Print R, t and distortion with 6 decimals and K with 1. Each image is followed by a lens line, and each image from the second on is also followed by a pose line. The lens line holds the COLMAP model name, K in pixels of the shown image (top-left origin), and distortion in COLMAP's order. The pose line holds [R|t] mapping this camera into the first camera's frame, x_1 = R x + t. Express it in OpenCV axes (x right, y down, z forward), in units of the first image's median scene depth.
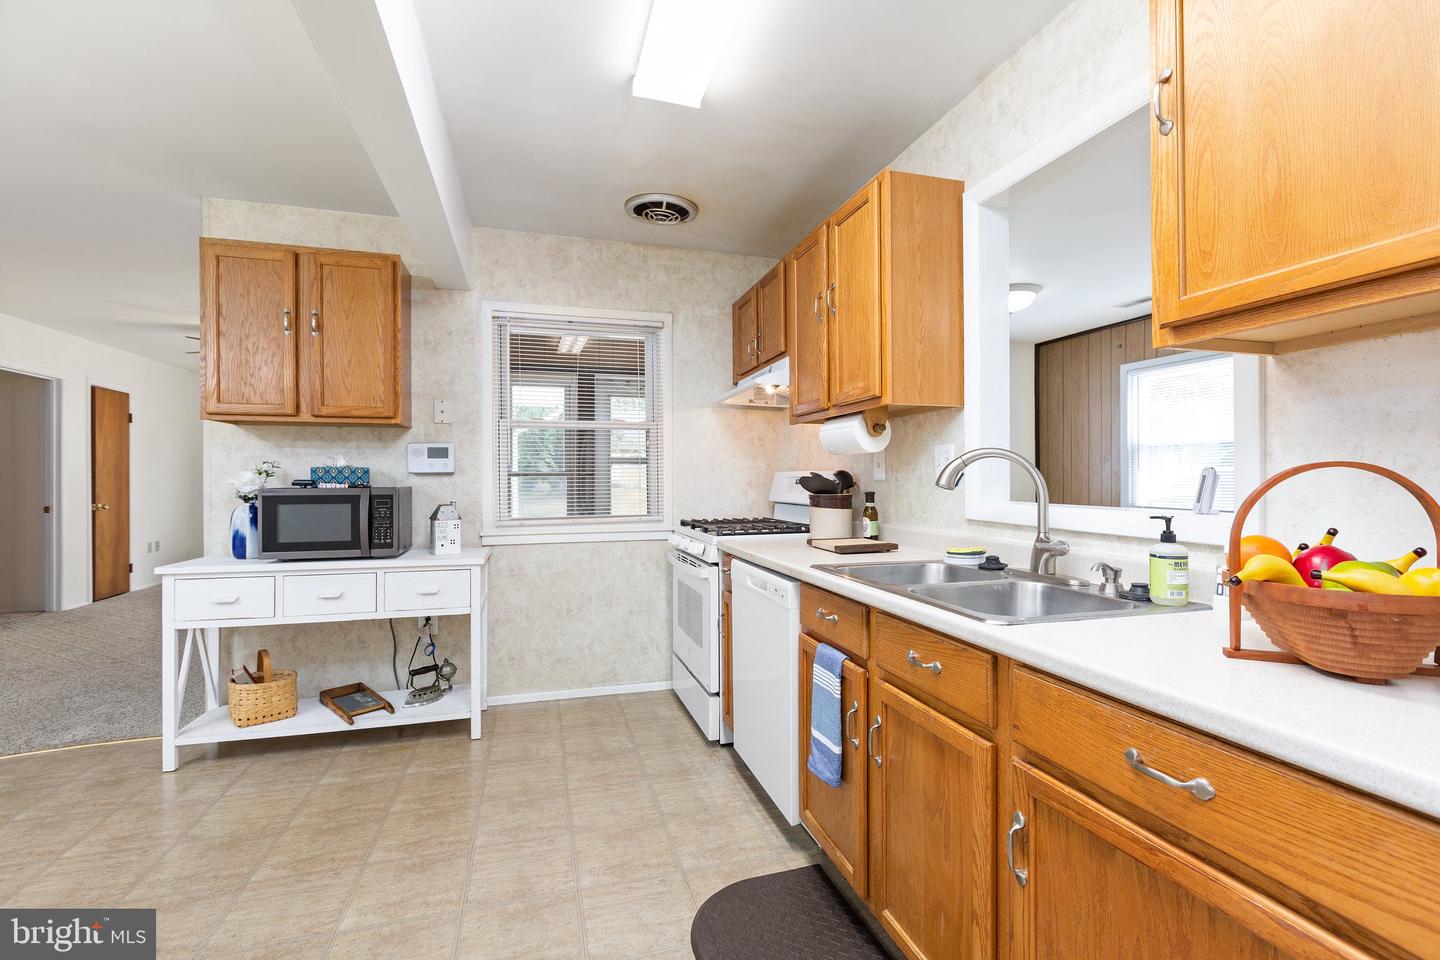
lens RADIAL K [[650.0, 0, 722.7], [0, 650.0, 479.8], [0, 0, 1]] dist [0.002273, 0.000076]
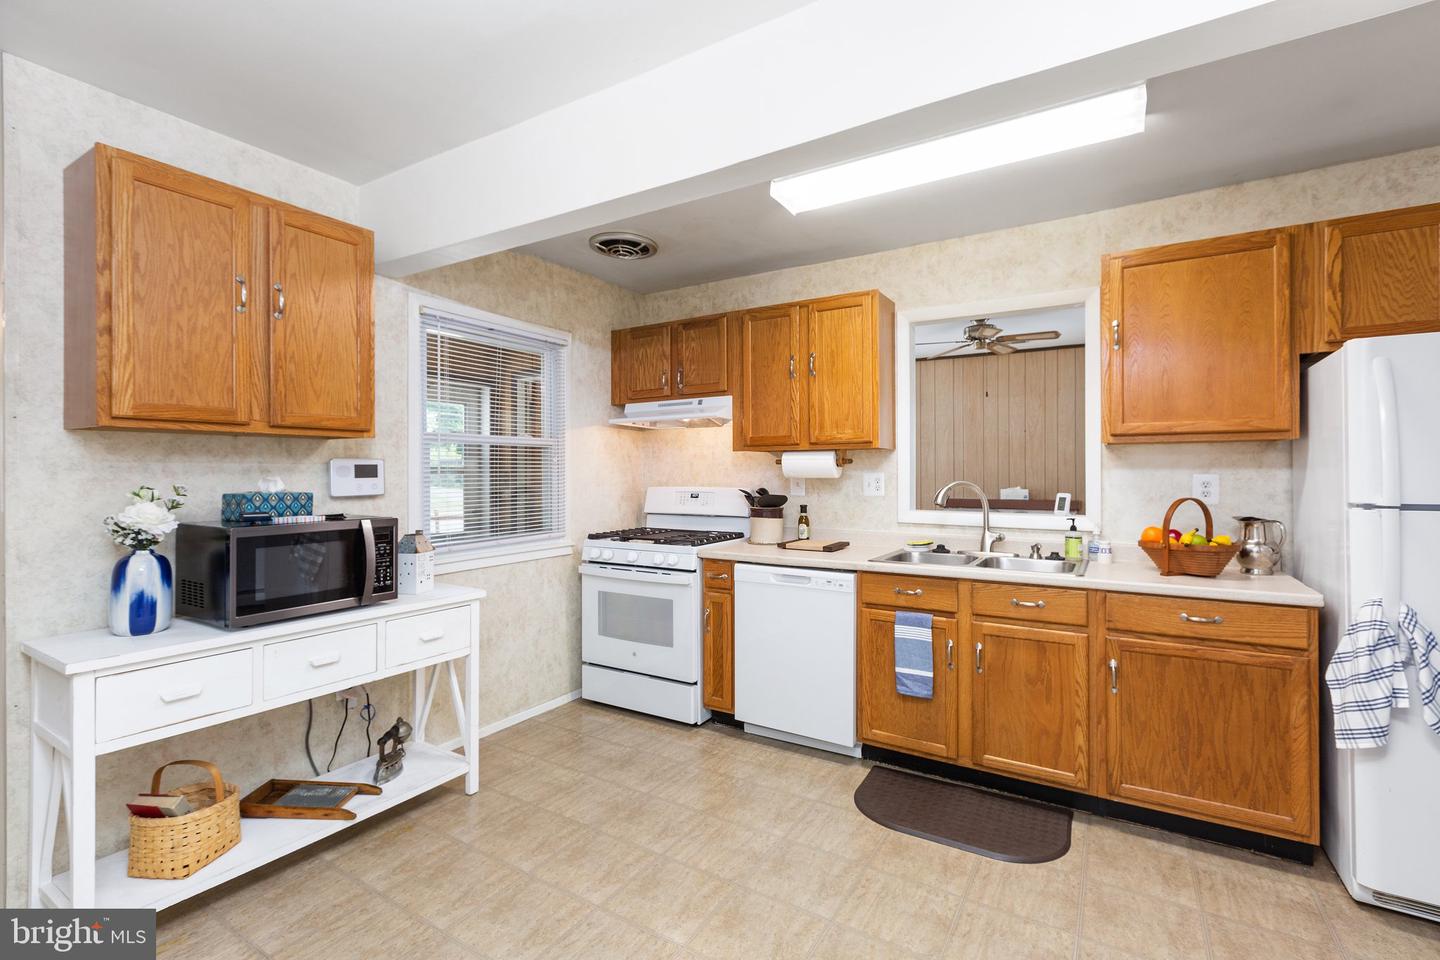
lens RADIAL K [[650.0, 0, 732.3], [0, 650.0, 473.3], [0, 0, 1]] dist [0.002273, 0.000076]
pose [[0.736124, 0.000663, 0.676846, -0.728044], [0.001225, 0.999997, -0.002312, -0.040558], [-0.676845, 0.002531, 0.736121, 0.097173]]
